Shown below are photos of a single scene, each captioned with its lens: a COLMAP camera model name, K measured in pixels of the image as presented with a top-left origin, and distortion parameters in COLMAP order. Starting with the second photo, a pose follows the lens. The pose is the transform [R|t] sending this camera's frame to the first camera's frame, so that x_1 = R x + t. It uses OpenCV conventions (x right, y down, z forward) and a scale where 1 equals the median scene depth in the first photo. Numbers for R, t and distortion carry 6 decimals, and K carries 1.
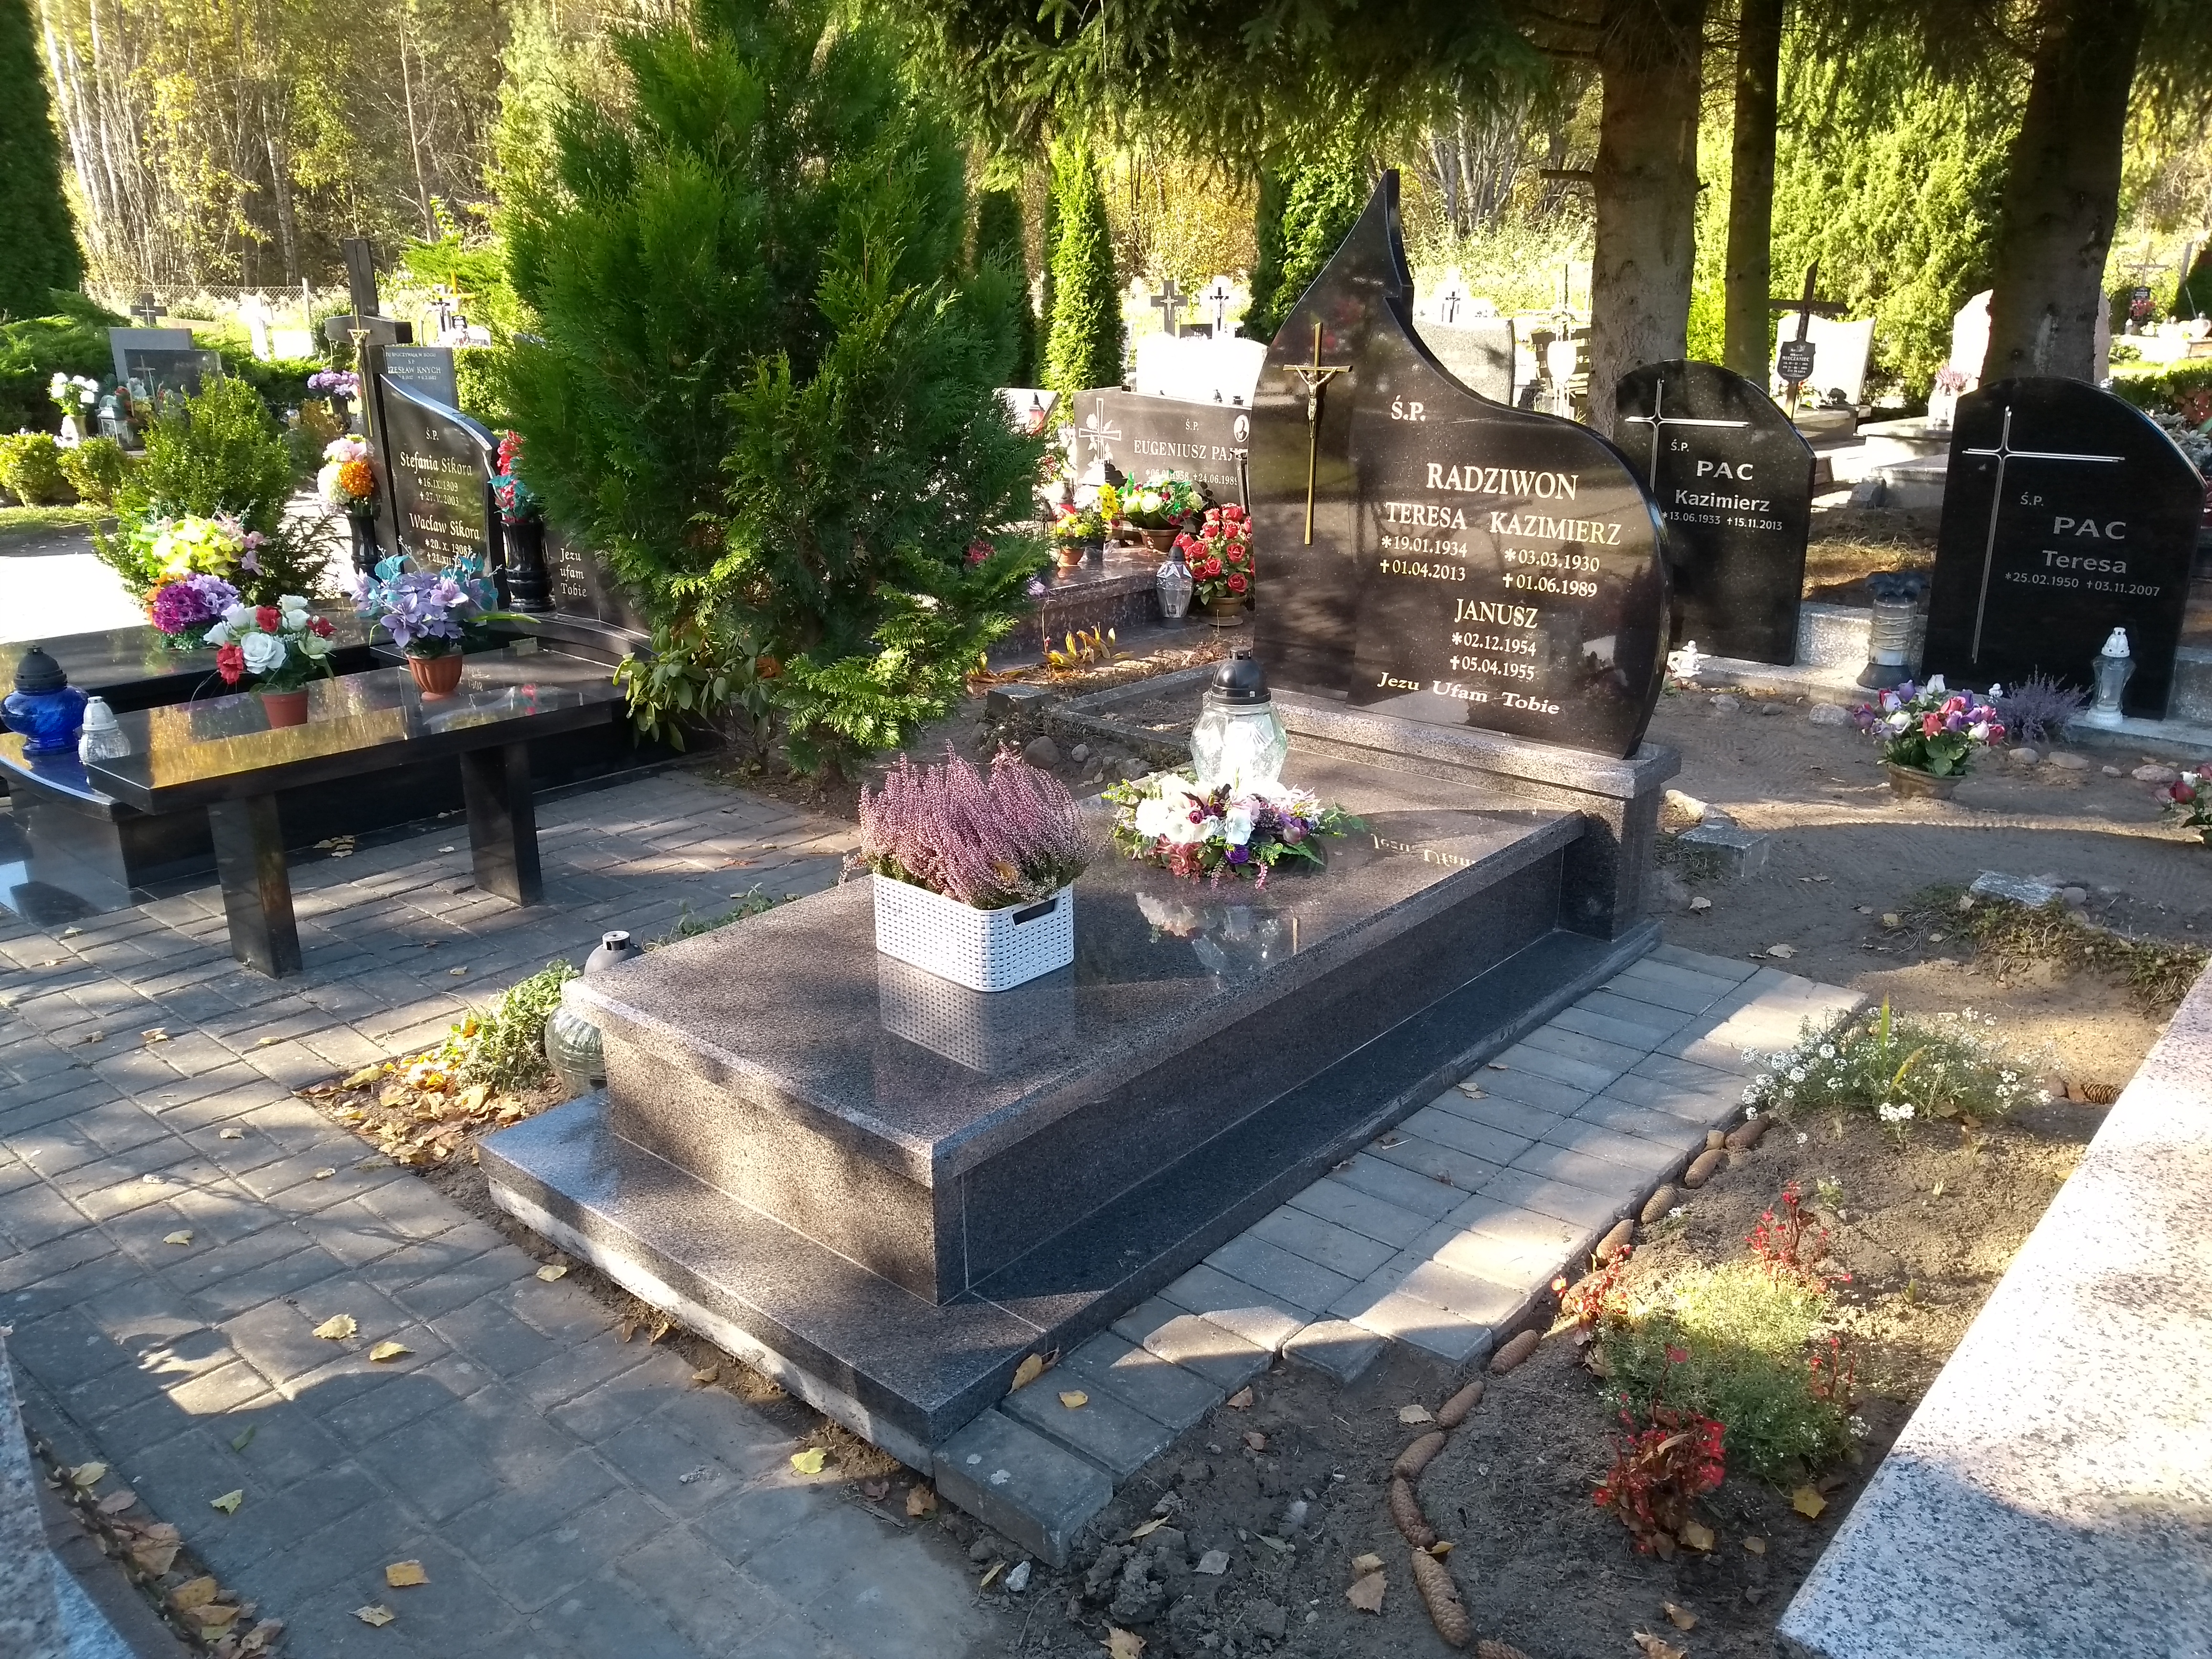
lens RADIAL K [[1718.9, 0, 1102.1], [0, 1718.9, 848.9], [0, 0, 1]] dist [0.038806, -0.047801]
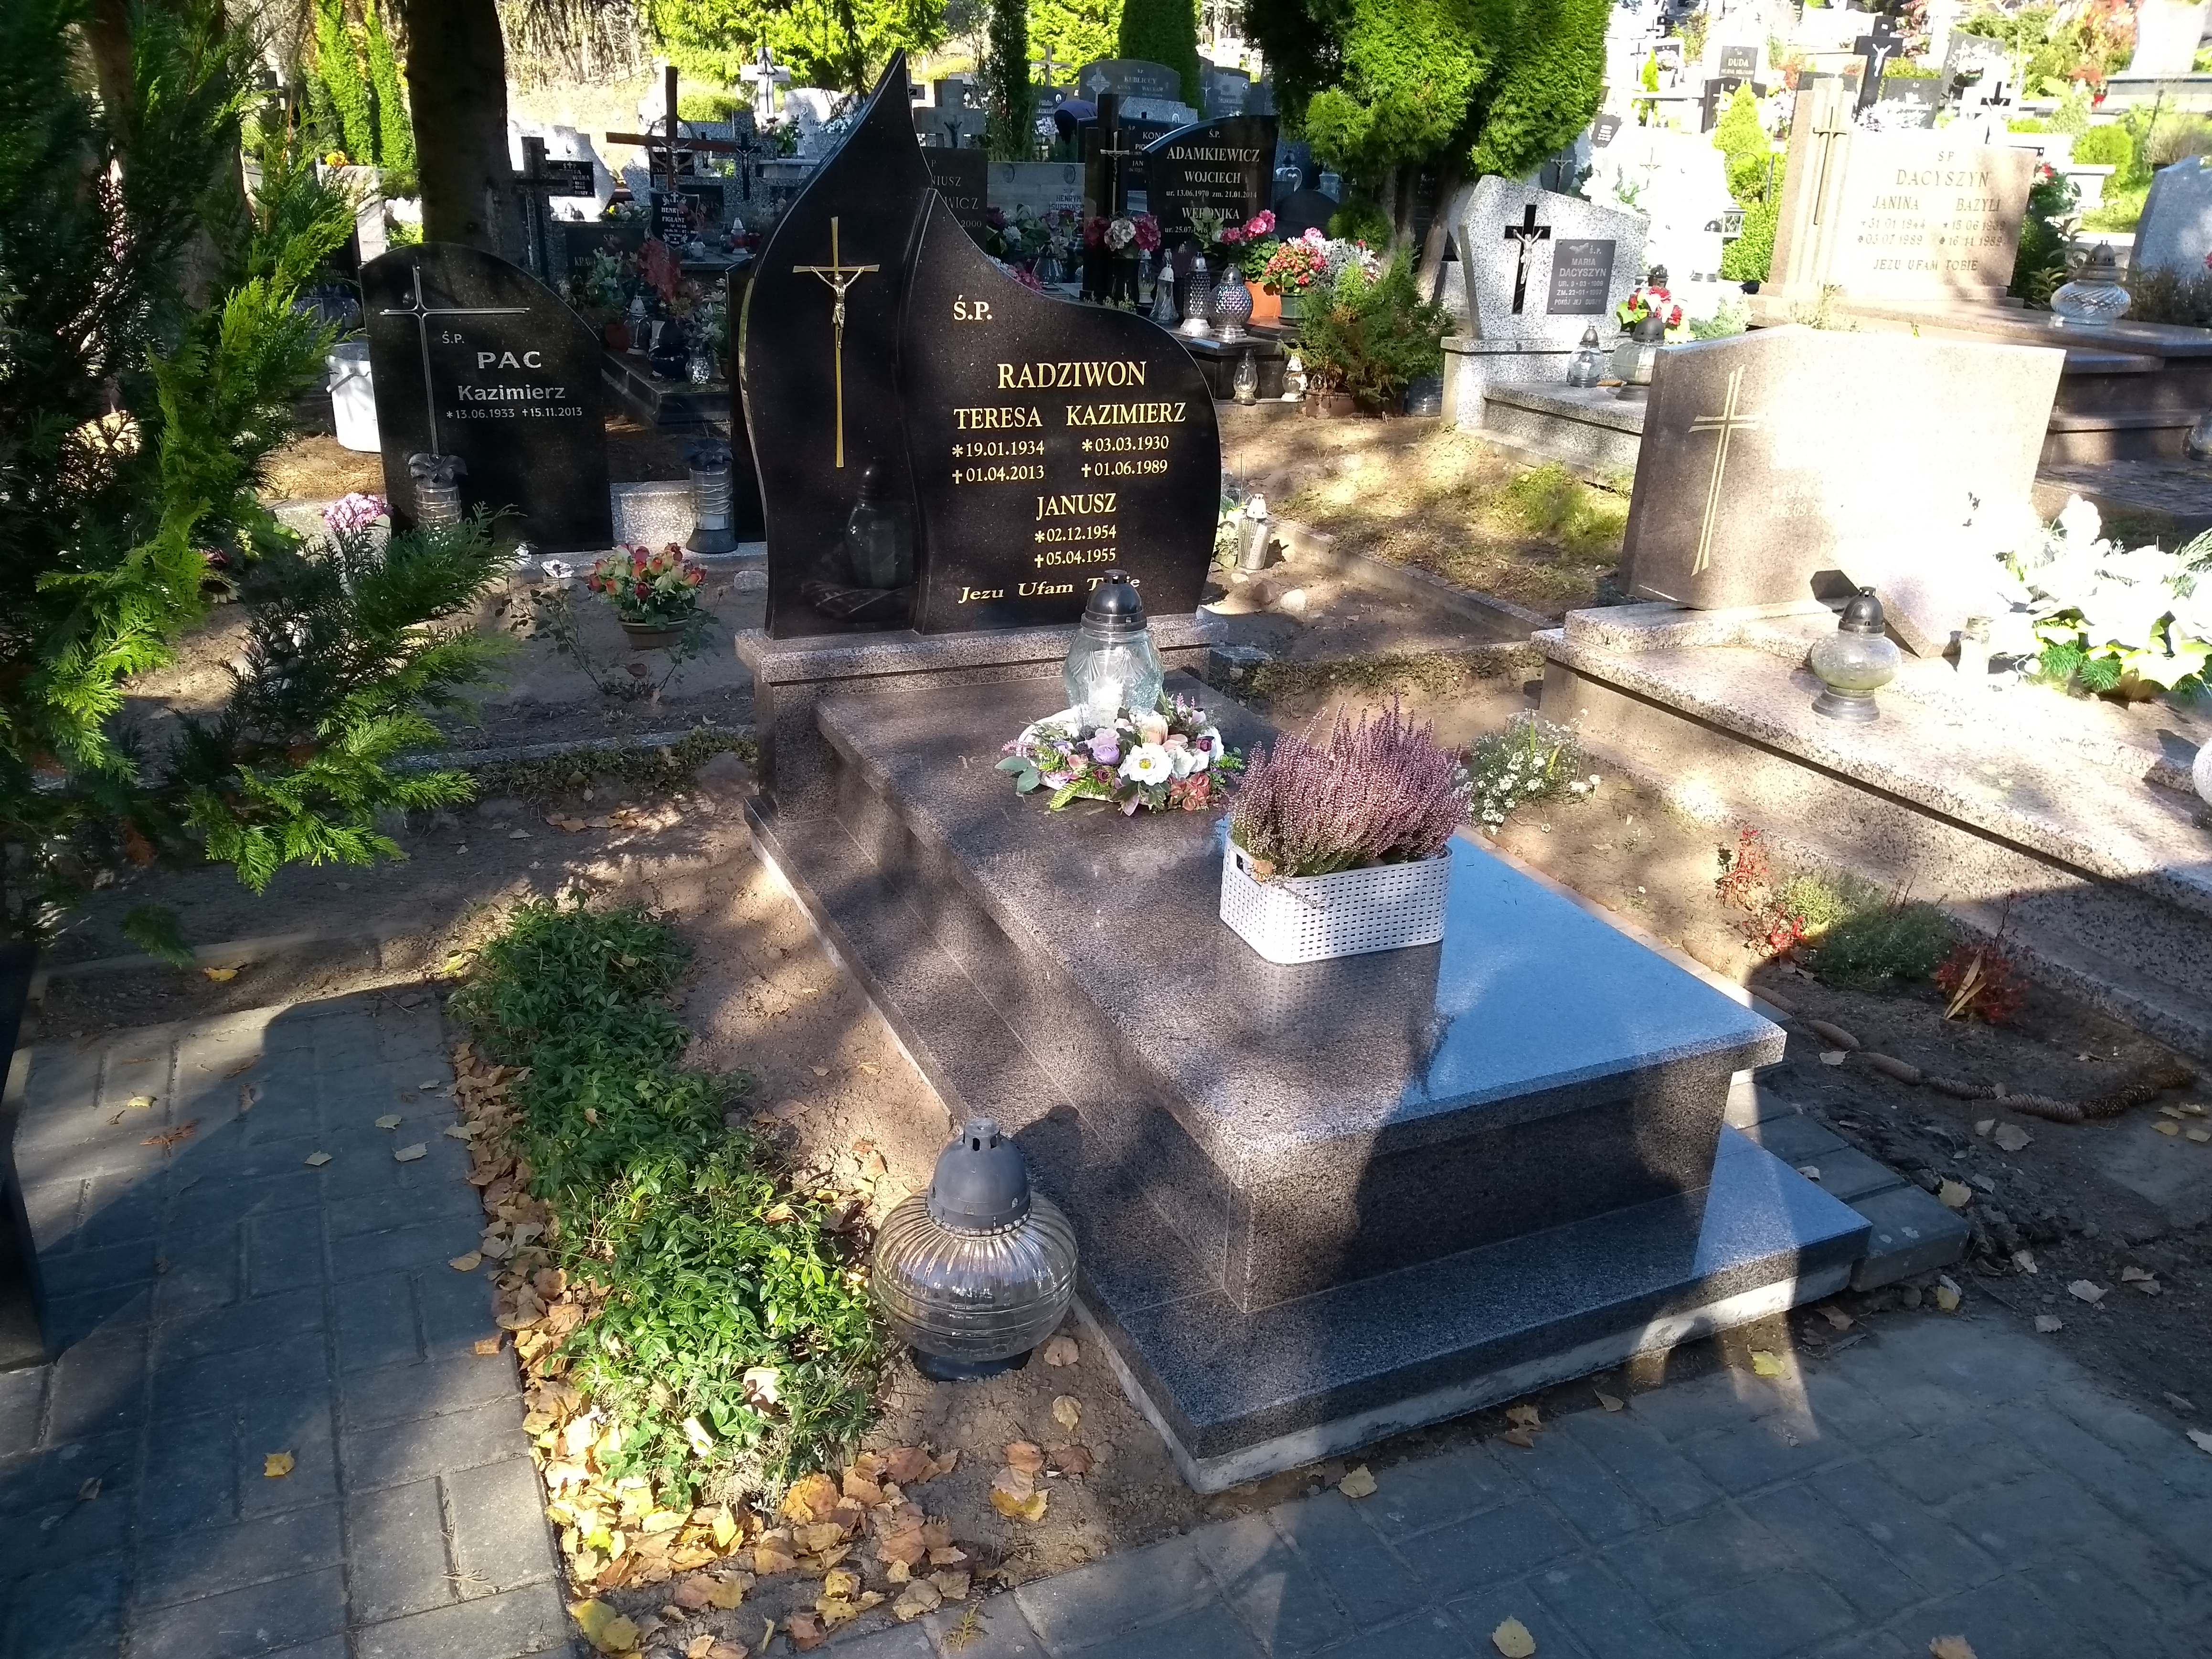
lens RADIAL K [[1718.9, 0, 1074.4], [0, 1718.9, 864.5], [0, 0, 1]] dist [0.038806, -0.047801]
pose [[0.422293, -0.333824, 0.842751, -0.708366], [0.264774, 0.934598, 0.237530, -0.179116], [-0.866927, 0.122831, 0.483063, 0.525760]]
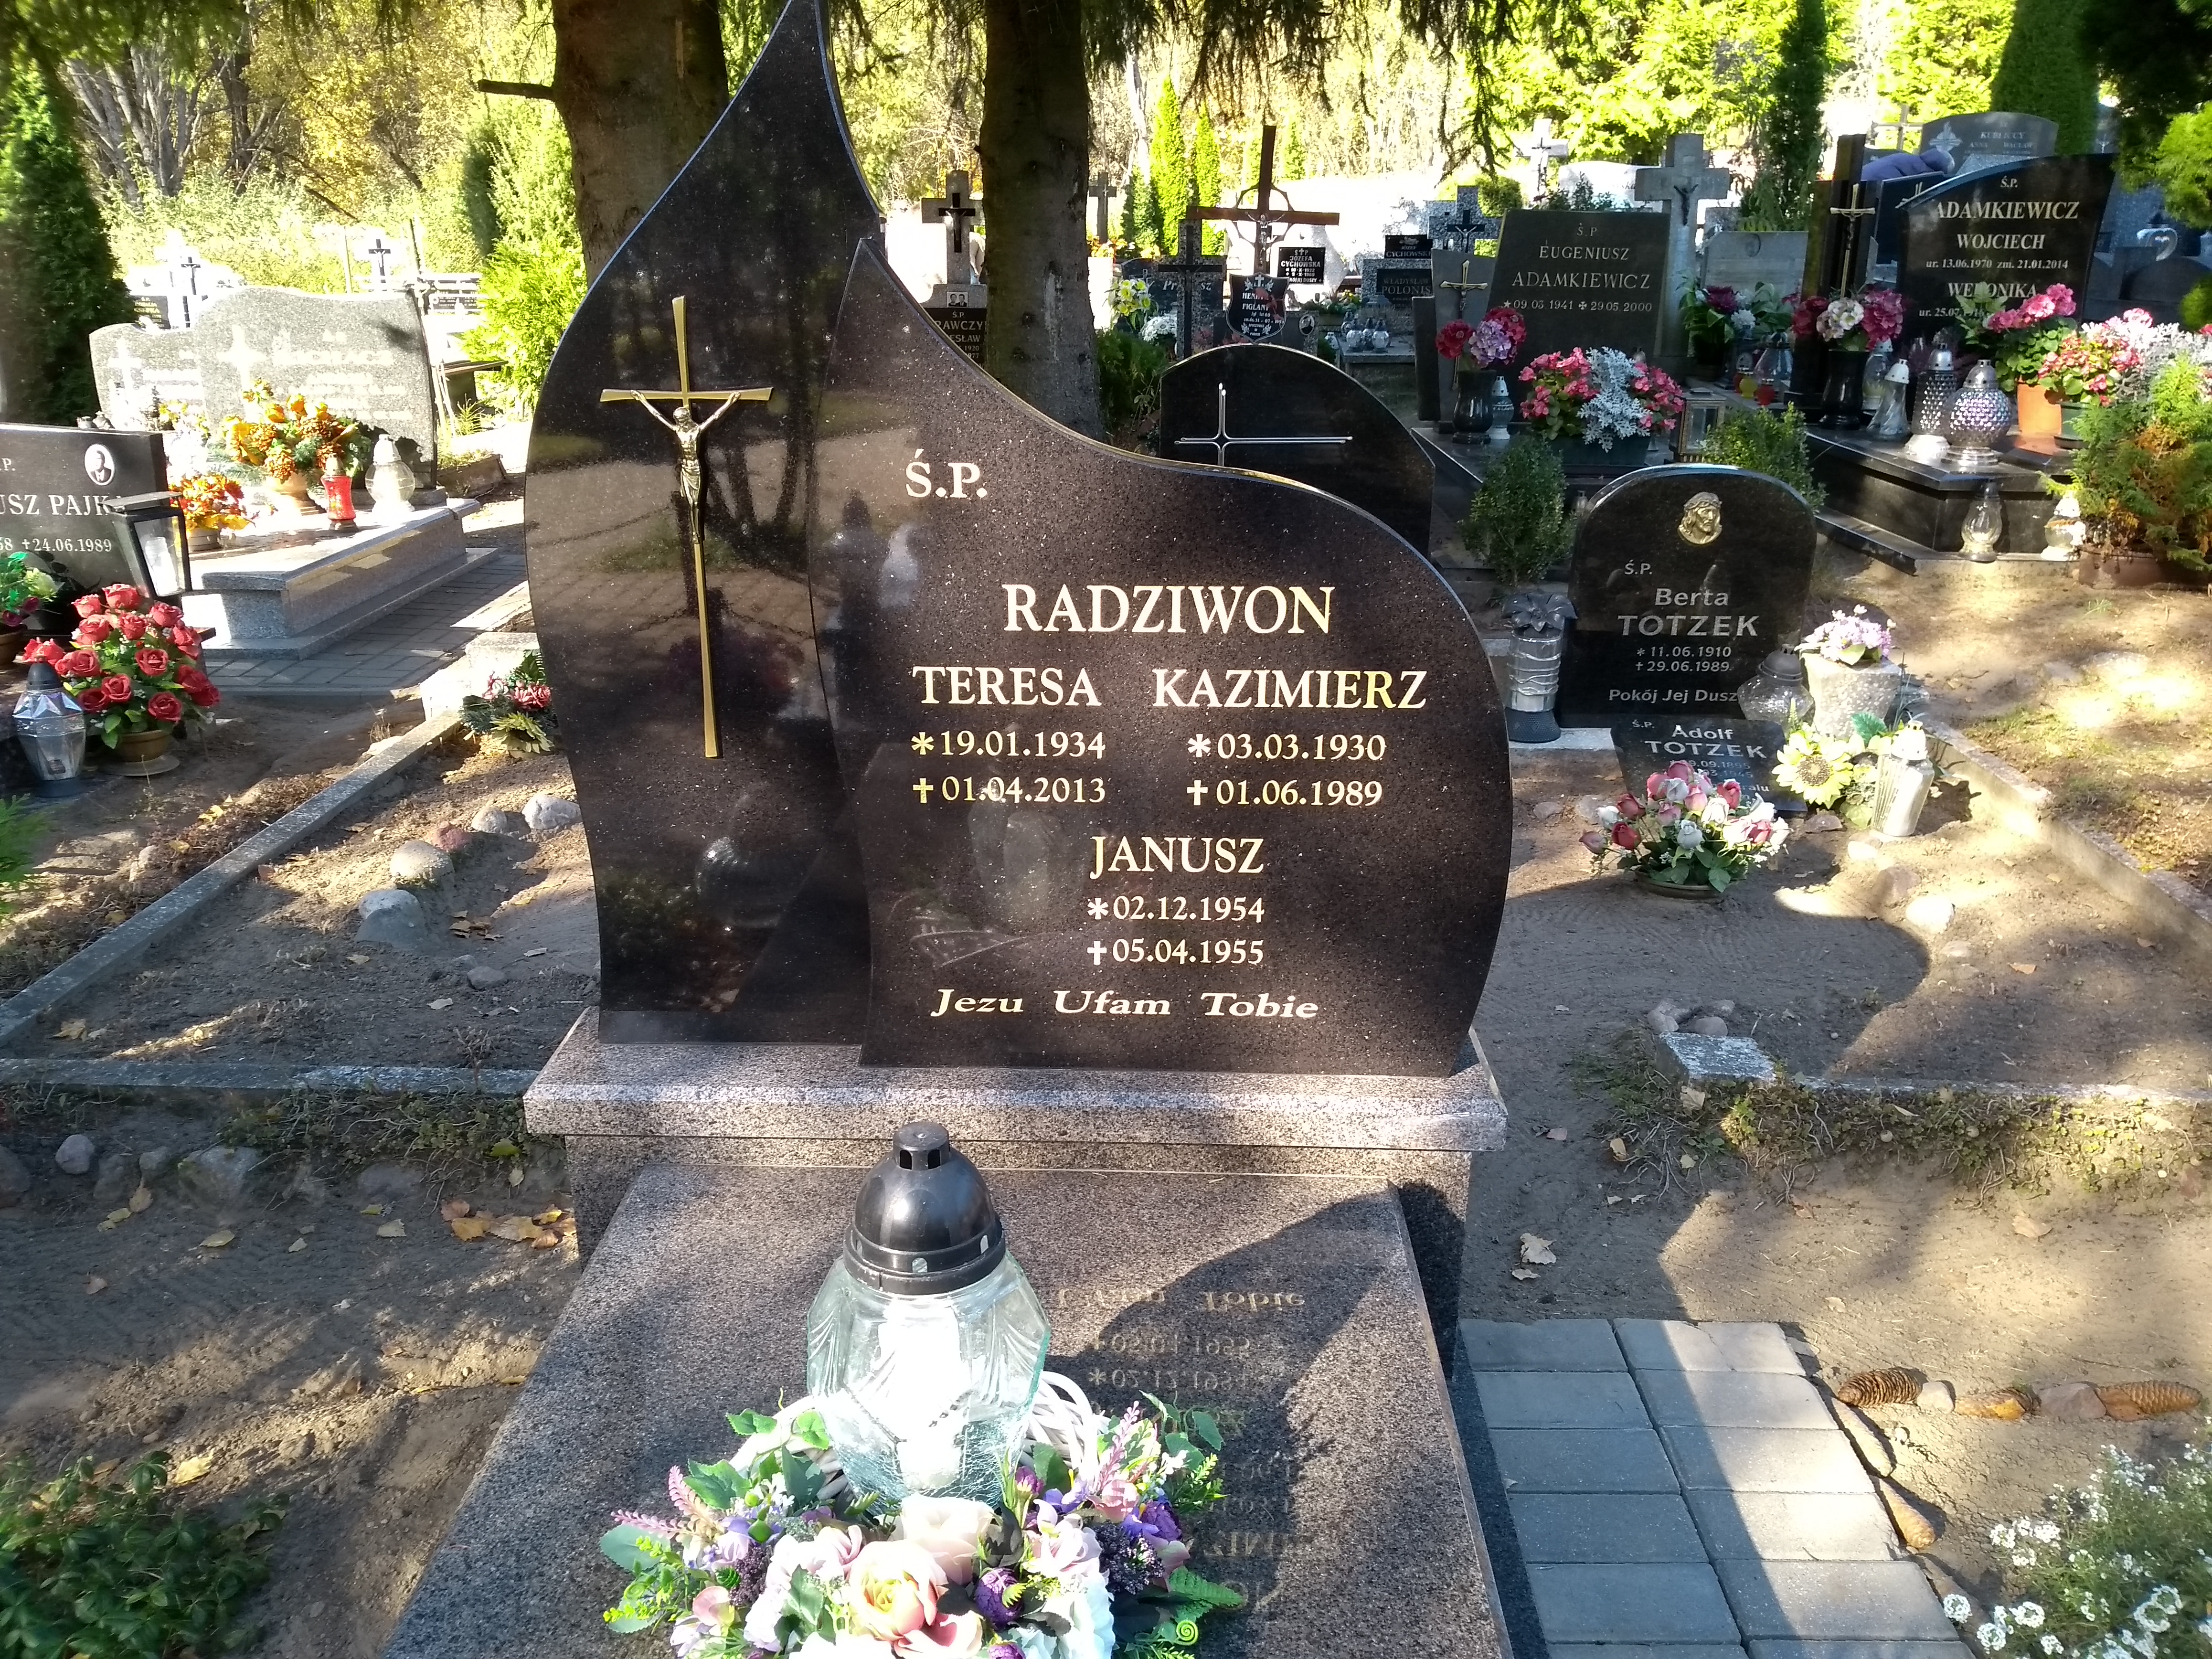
lens RADIAL K [[1718.9, 0, 1103.9], [0, 1718.9, 848.8], [0, 0, 1]] dist [0.038806, -0.047801]
pose [[0.772558, -0.211725, 0.598604, -0.097739], [0.200439, 0.975882, 0.086482, -0.186479], [-0.602478, 0.053171, 0.796363, 0.596278]]
